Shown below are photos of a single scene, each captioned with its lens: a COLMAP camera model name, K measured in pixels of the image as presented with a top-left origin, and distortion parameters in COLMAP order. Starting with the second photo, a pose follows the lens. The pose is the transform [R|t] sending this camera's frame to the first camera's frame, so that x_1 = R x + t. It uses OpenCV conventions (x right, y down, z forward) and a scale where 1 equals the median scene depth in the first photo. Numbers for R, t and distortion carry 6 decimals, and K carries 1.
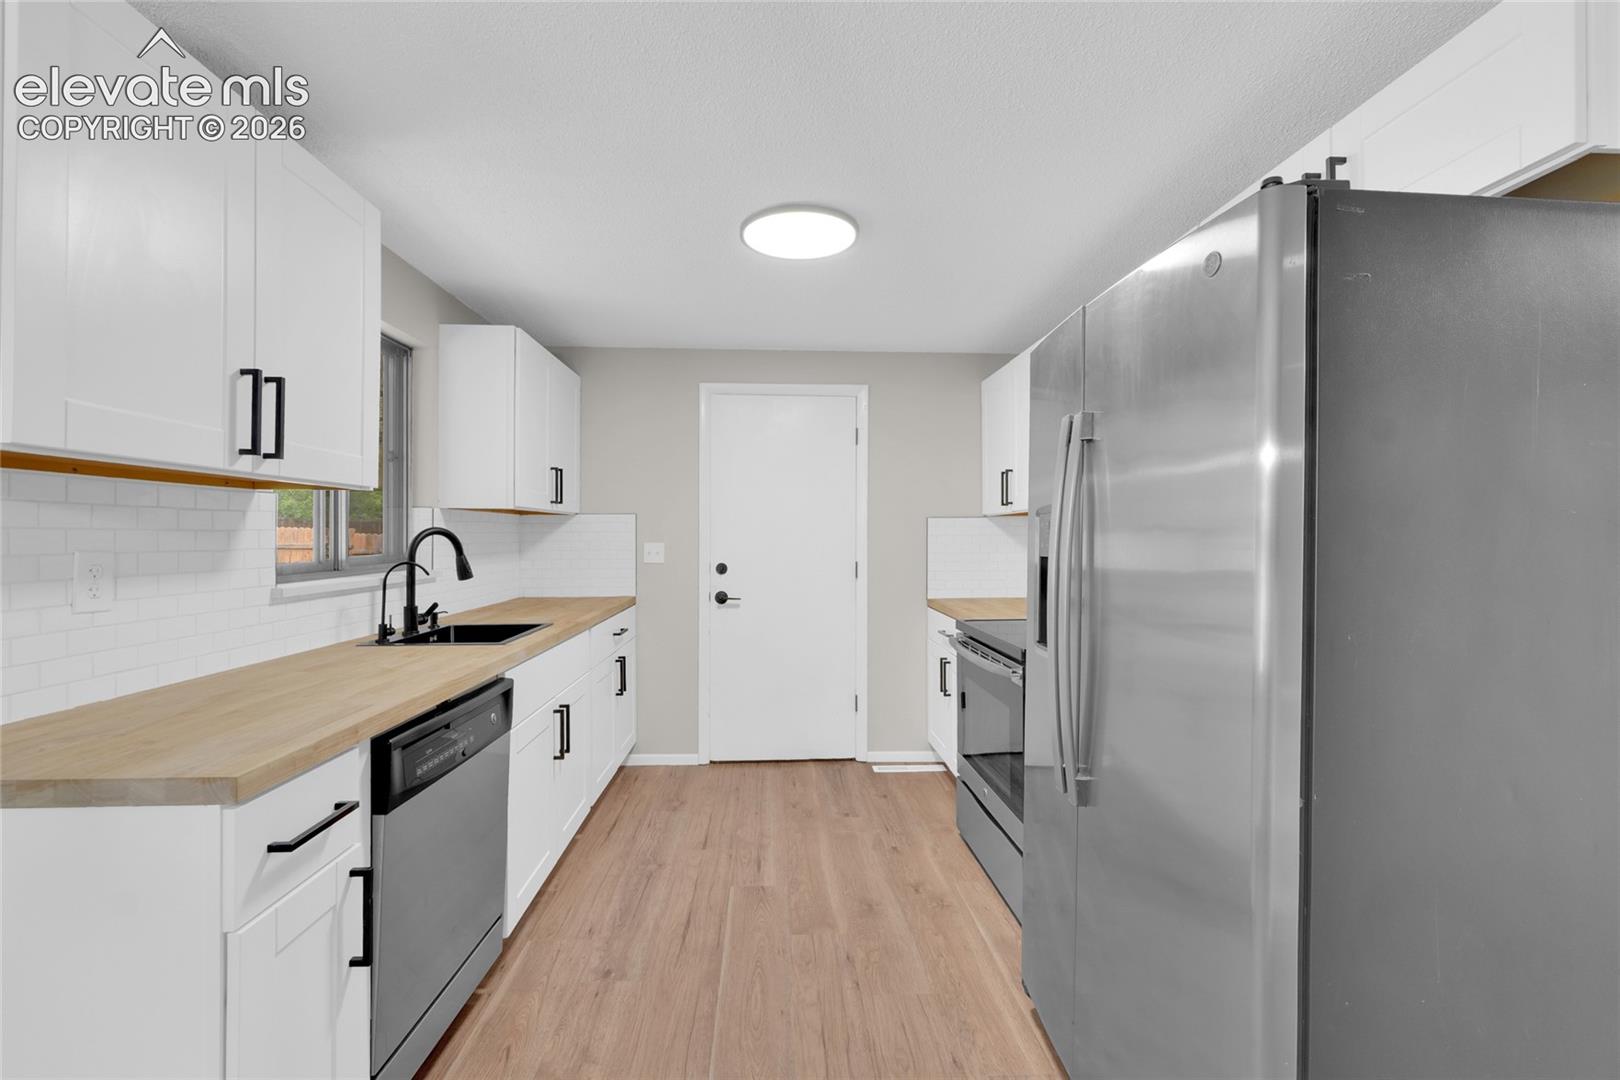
lens RADIAL K [[688.4, 0, 810.5], [0, 688.4, 534.6], [0, 0, 1]] dist [-0.000870, 0.000006]
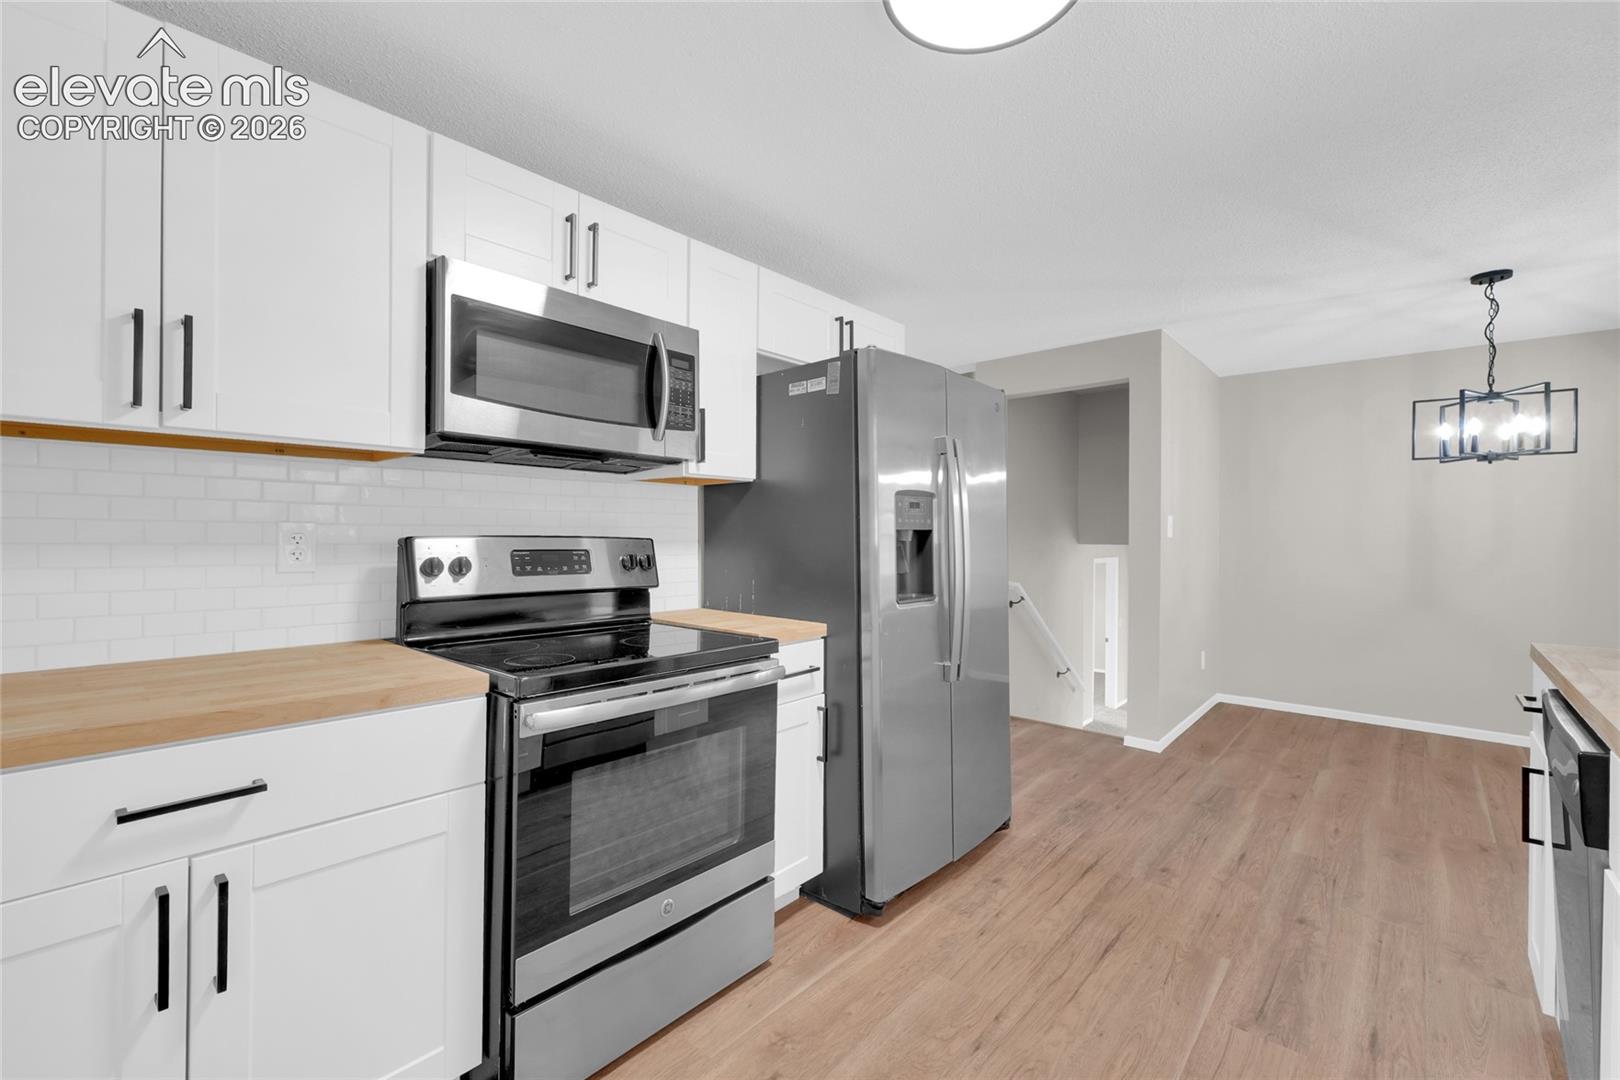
lens RADIAL K [[692.9, 0, 801.9], [0, 692.9, 538.2], [0, 0, 1]] dist [-0.002074, -0.000414]
pose [[-0.703740, -0.005984, 0.710432, -0.257009], [-0.005647, 0.999980, 0.002829, 0.027463], [-0.710435, -0.002021, -0.703760, 1.216247]]
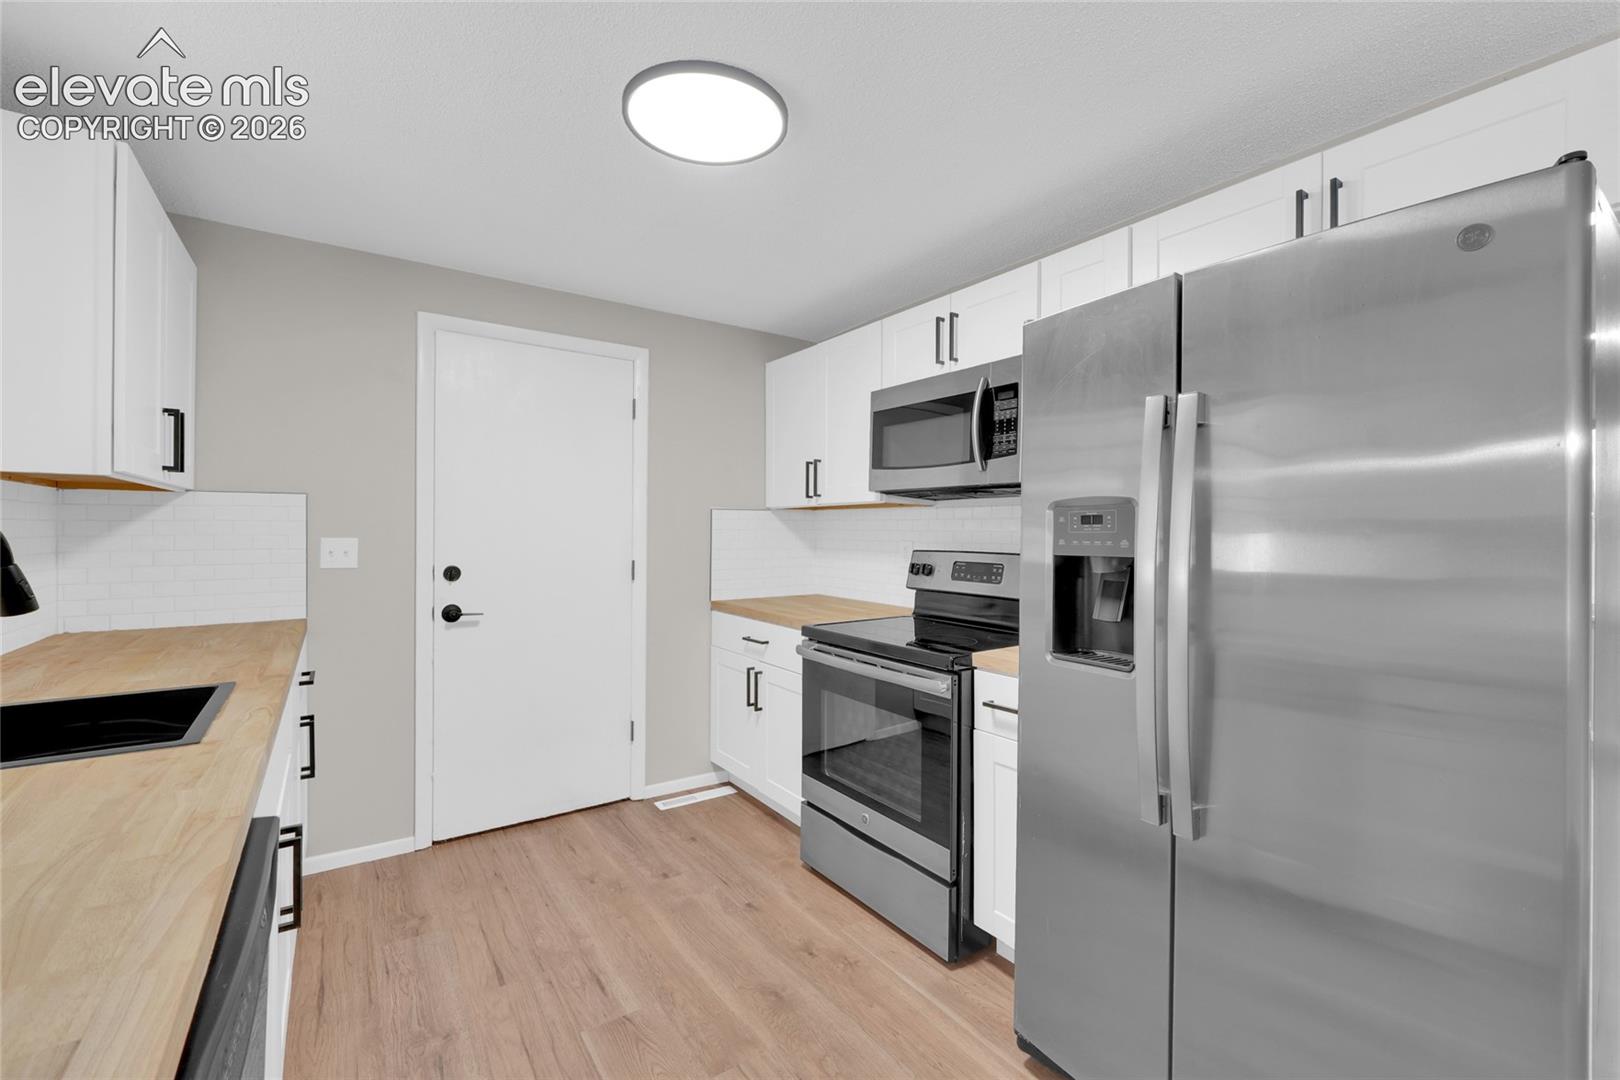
lens RADIAL K [[678.4, 0, 807.7], [0, 678.4, 534.7], [0, 0, 1]] dist [-0.002136, -0.000163]
pose [[0.852934, 0.002574, 0.522013, -0.240612], [-0.007198, 0.999951, 0.006830, 0.001446], [-0.521970, -0.009583, 0.852910, 0.260471]]
